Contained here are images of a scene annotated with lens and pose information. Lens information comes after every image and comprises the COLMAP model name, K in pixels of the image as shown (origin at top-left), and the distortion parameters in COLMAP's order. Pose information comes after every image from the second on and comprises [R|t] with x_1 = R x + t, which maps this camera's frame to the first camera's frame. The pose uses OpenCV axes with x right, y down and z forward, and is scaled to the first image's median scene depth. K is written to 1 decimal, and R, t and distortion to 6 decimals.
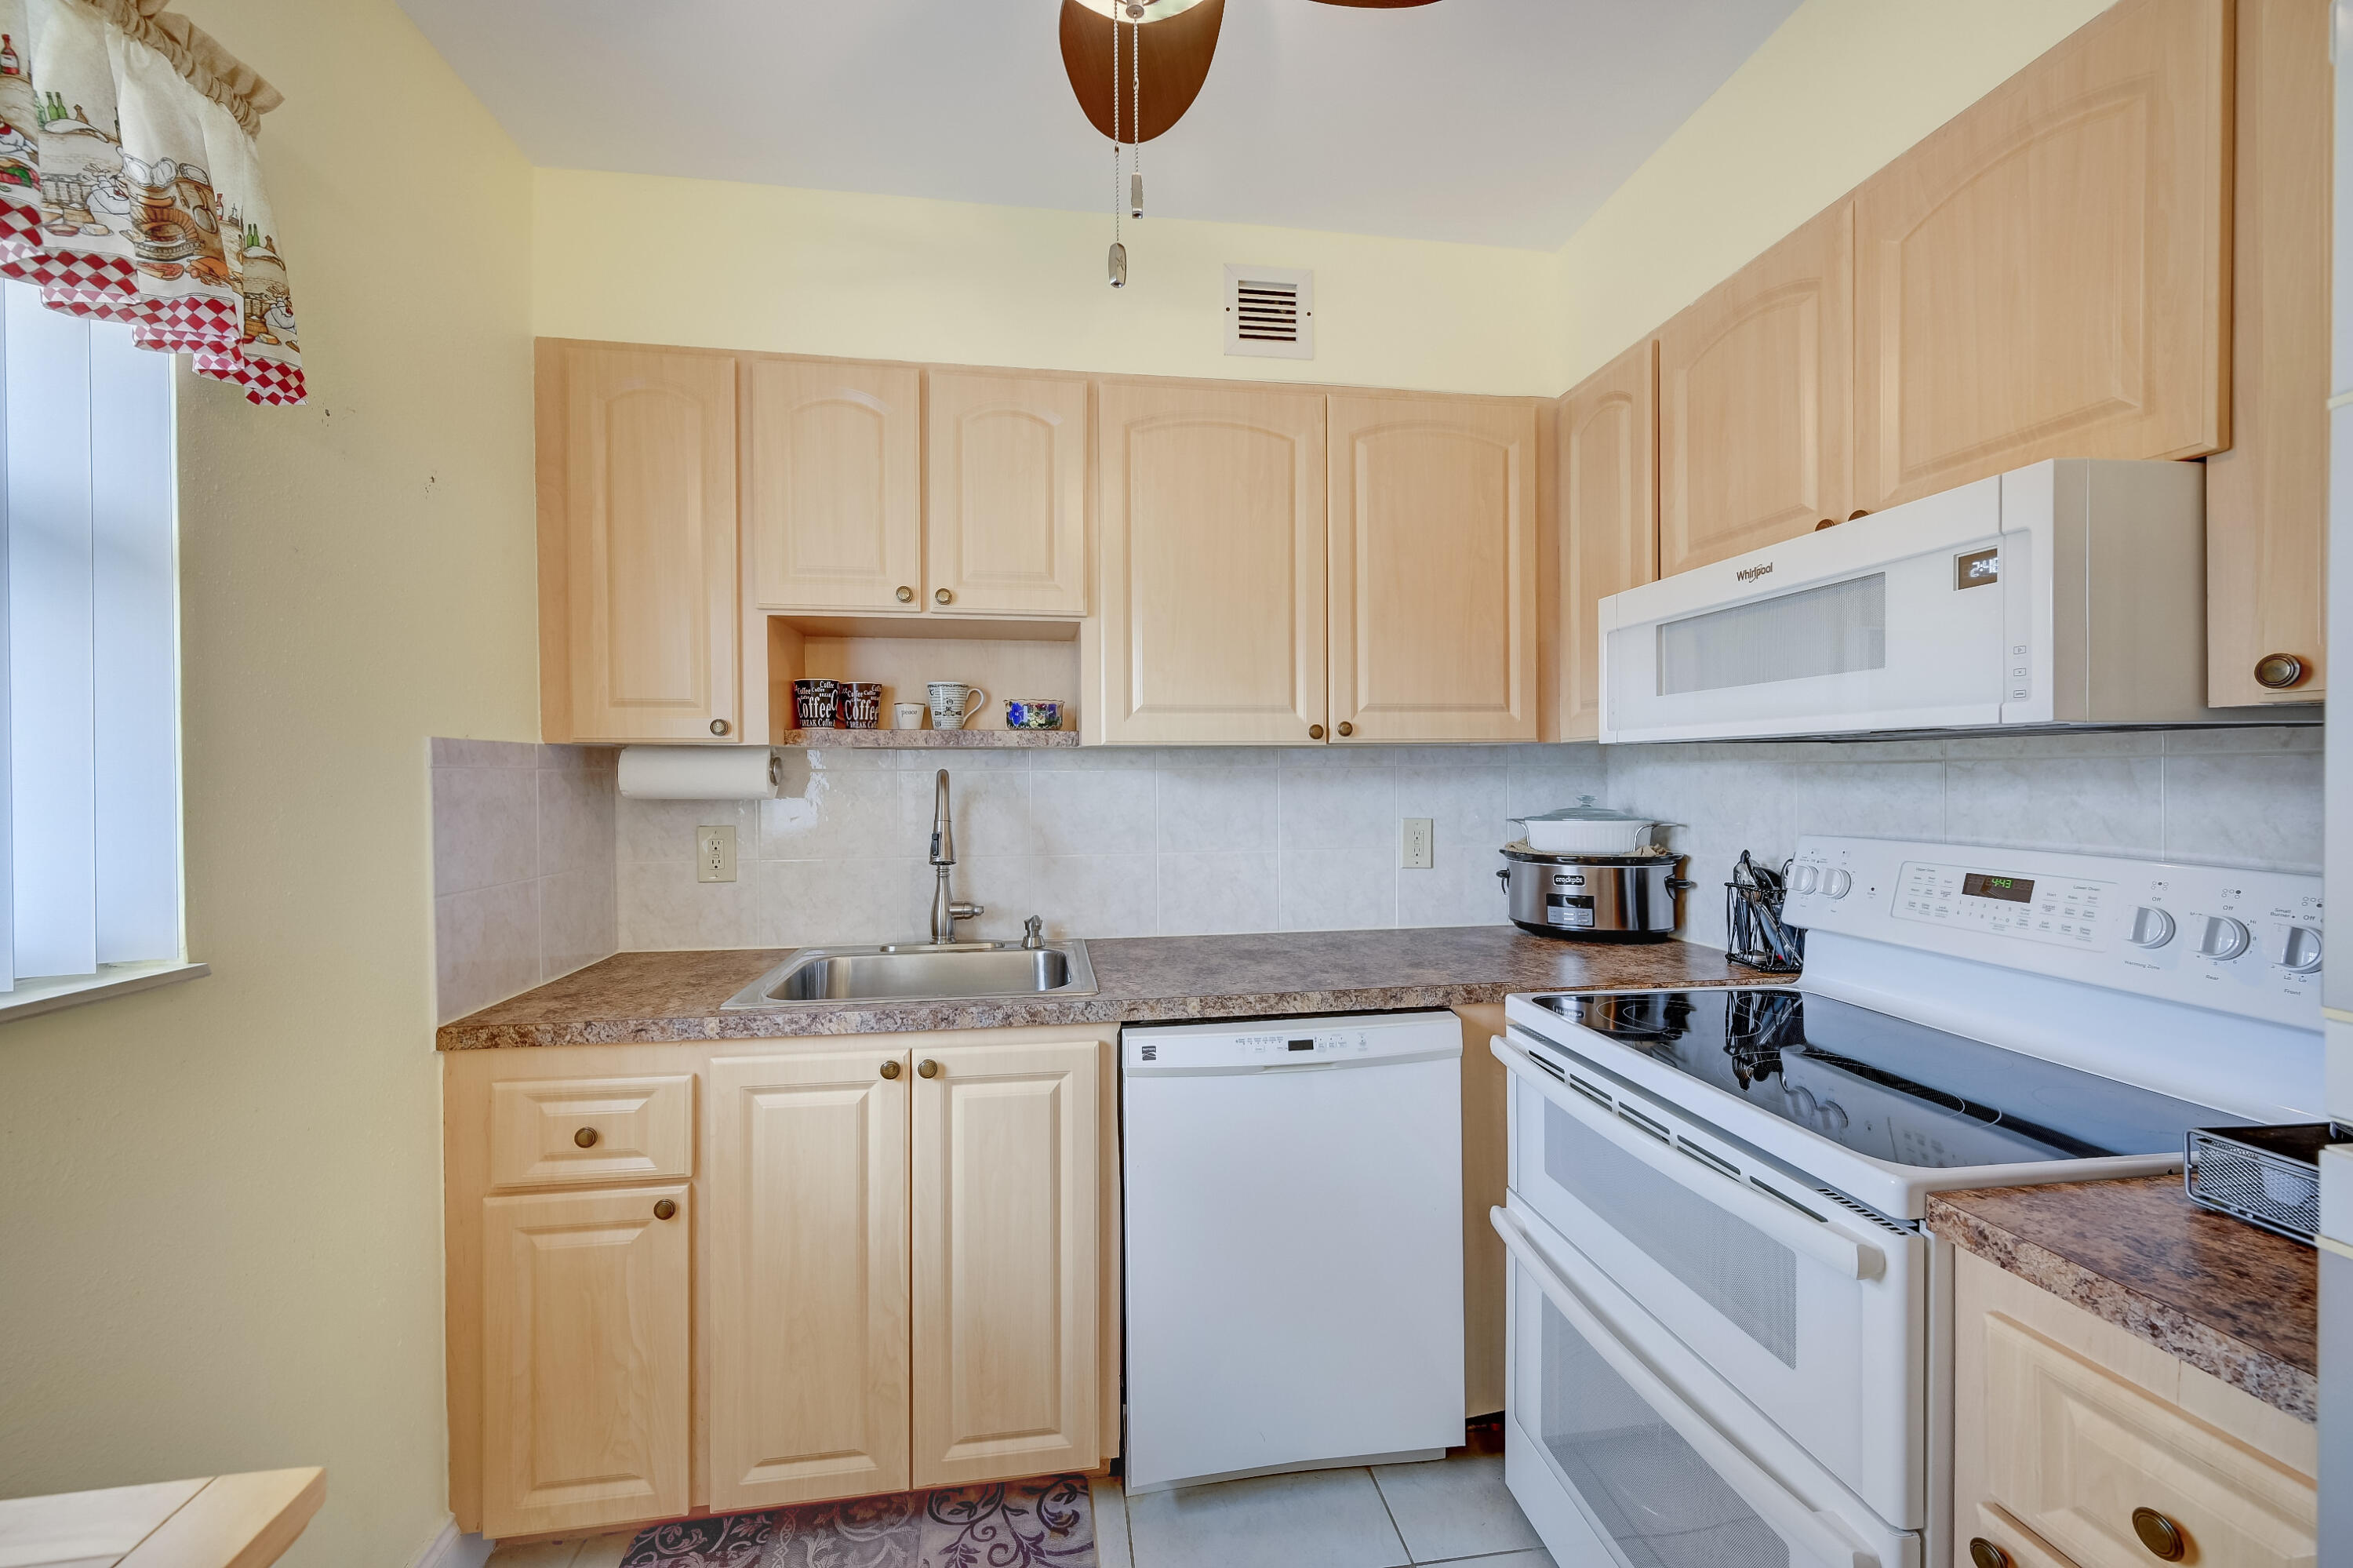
lens RADIAL K [[930.9, 0, 1220.8], [0, 930.9, 792.2], [0, 0, 1]] dist [-0.002027, 0.000145]
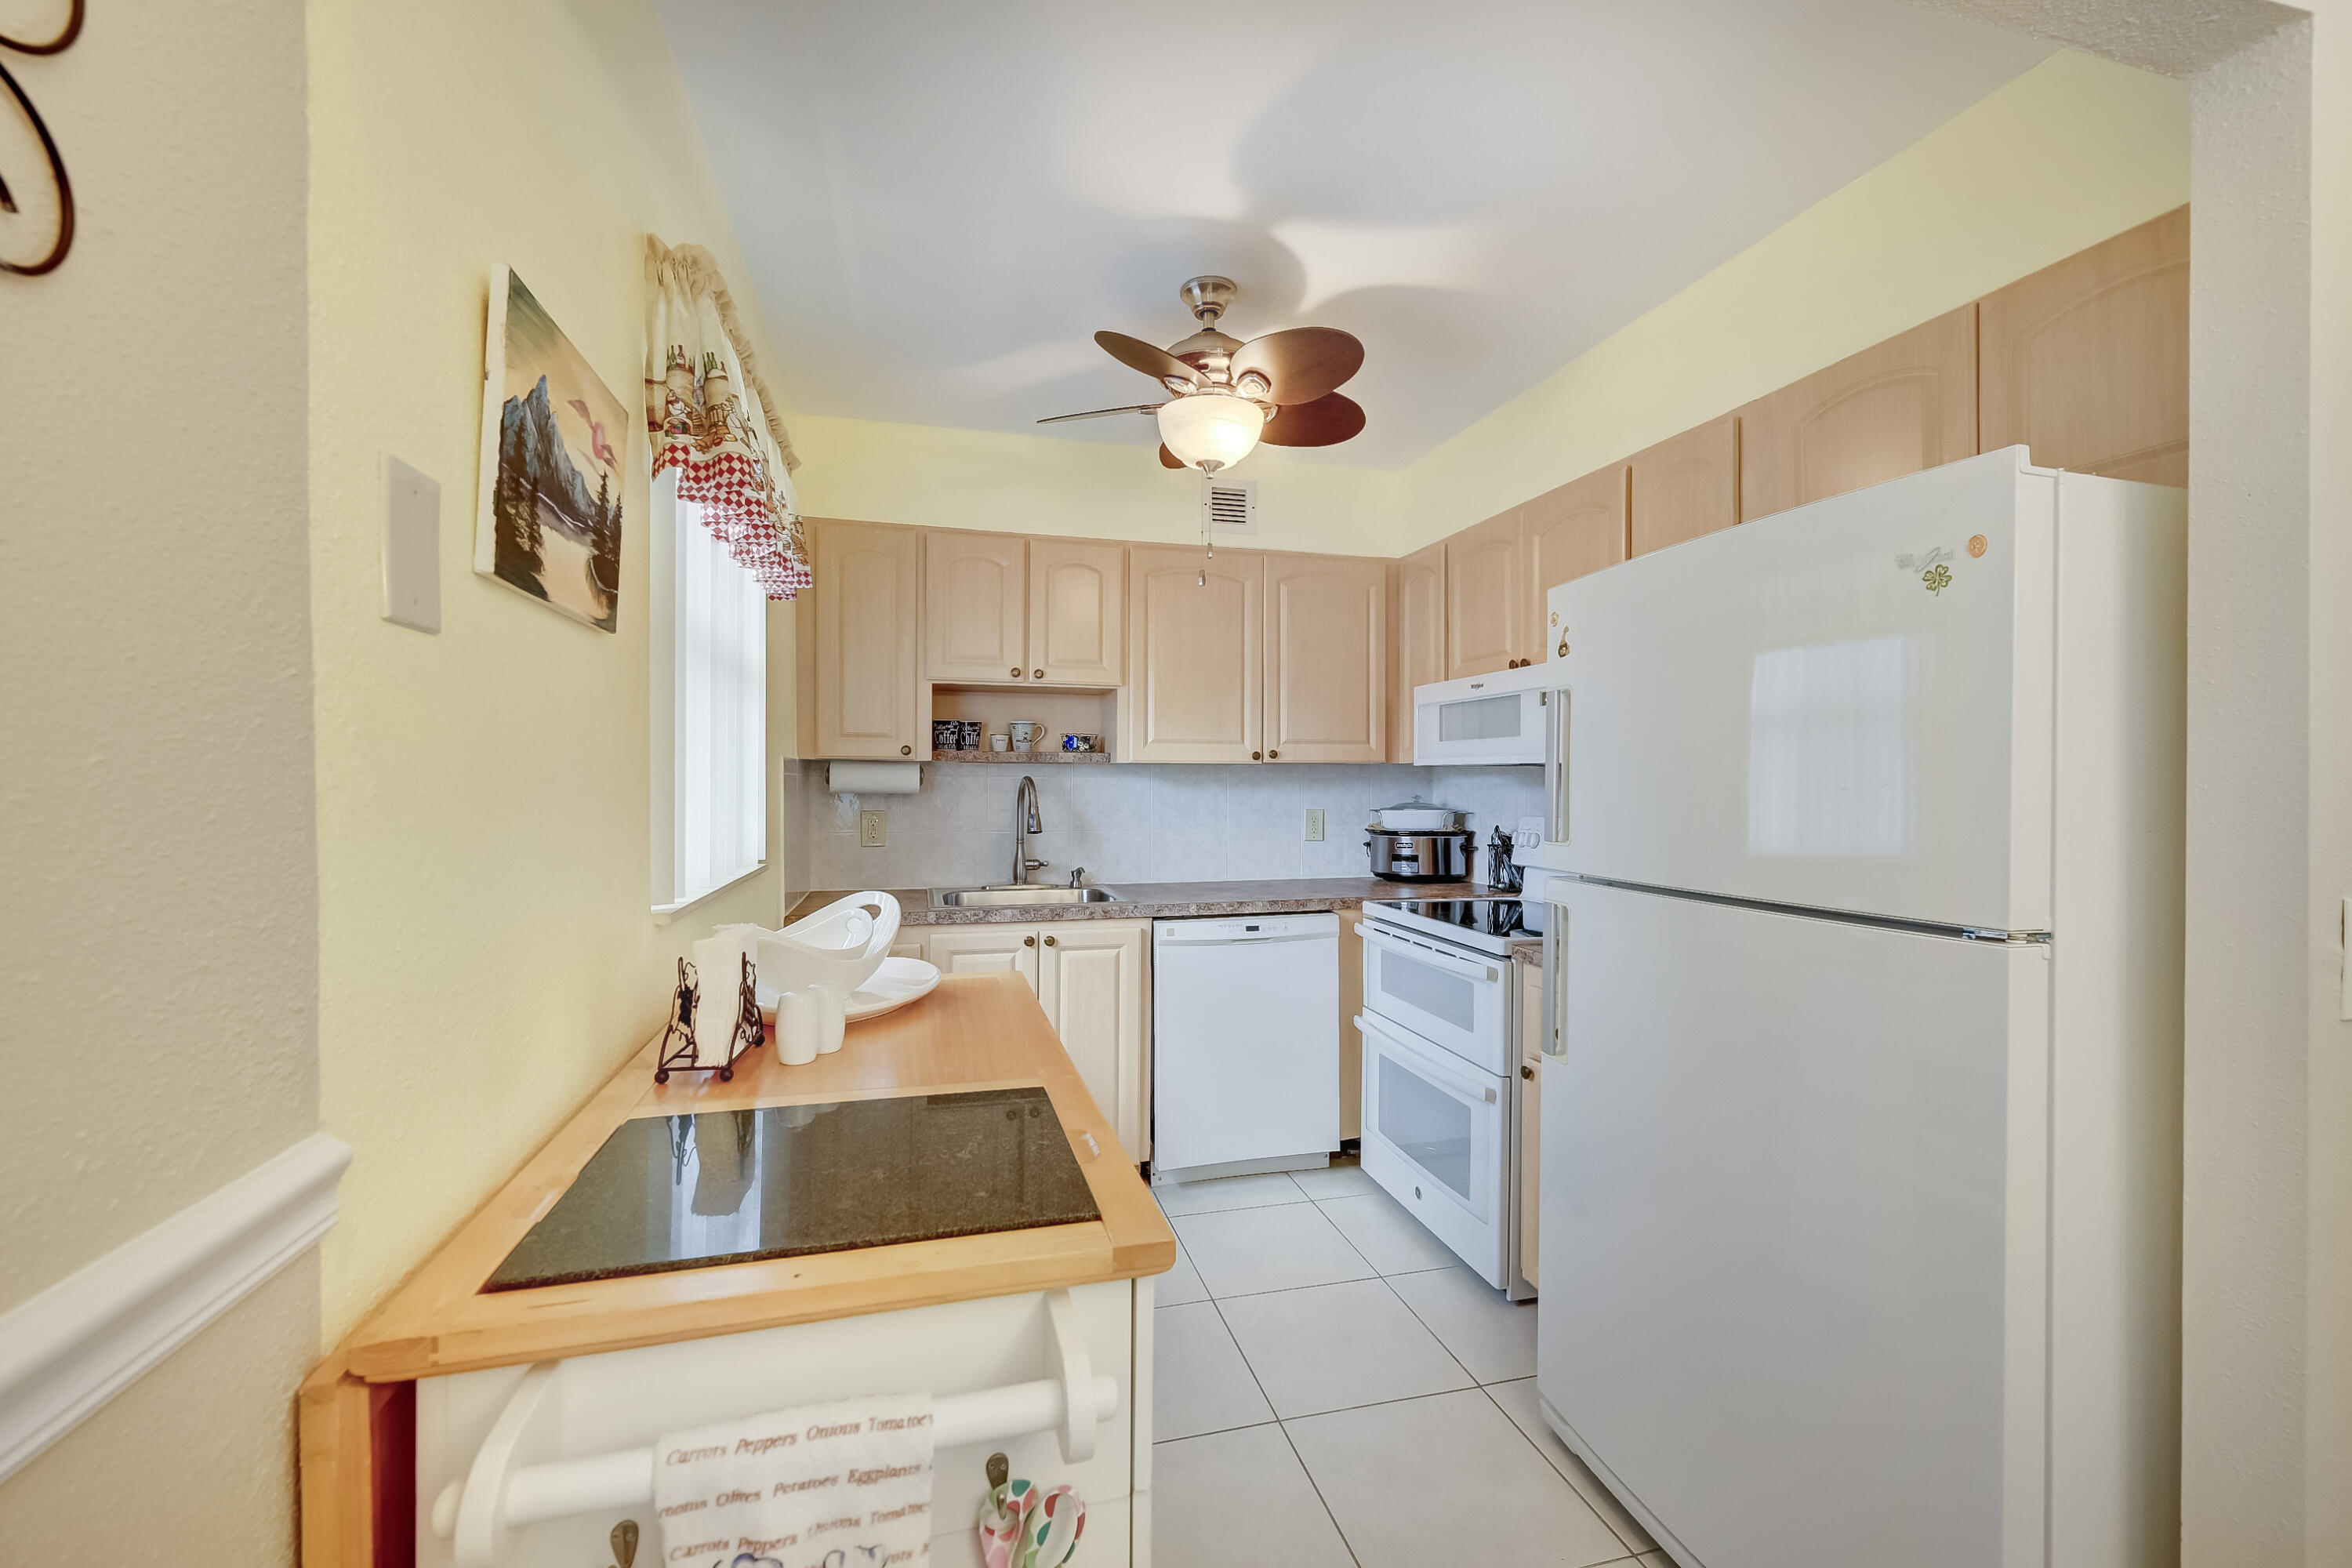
lens RADIAL K [[930.4, 0, 1169.8], [0, 930.4, 780.8], [0, 0, 1]] dist [-0.002027, 0.000145]
pose [[0.998259, 0.008555, 0.058363, -0.157665], [-0.007548, 0.999819, -0.017455, 0.011217], [-0.058502, 0.016984, 0.998143, -0.698505]]
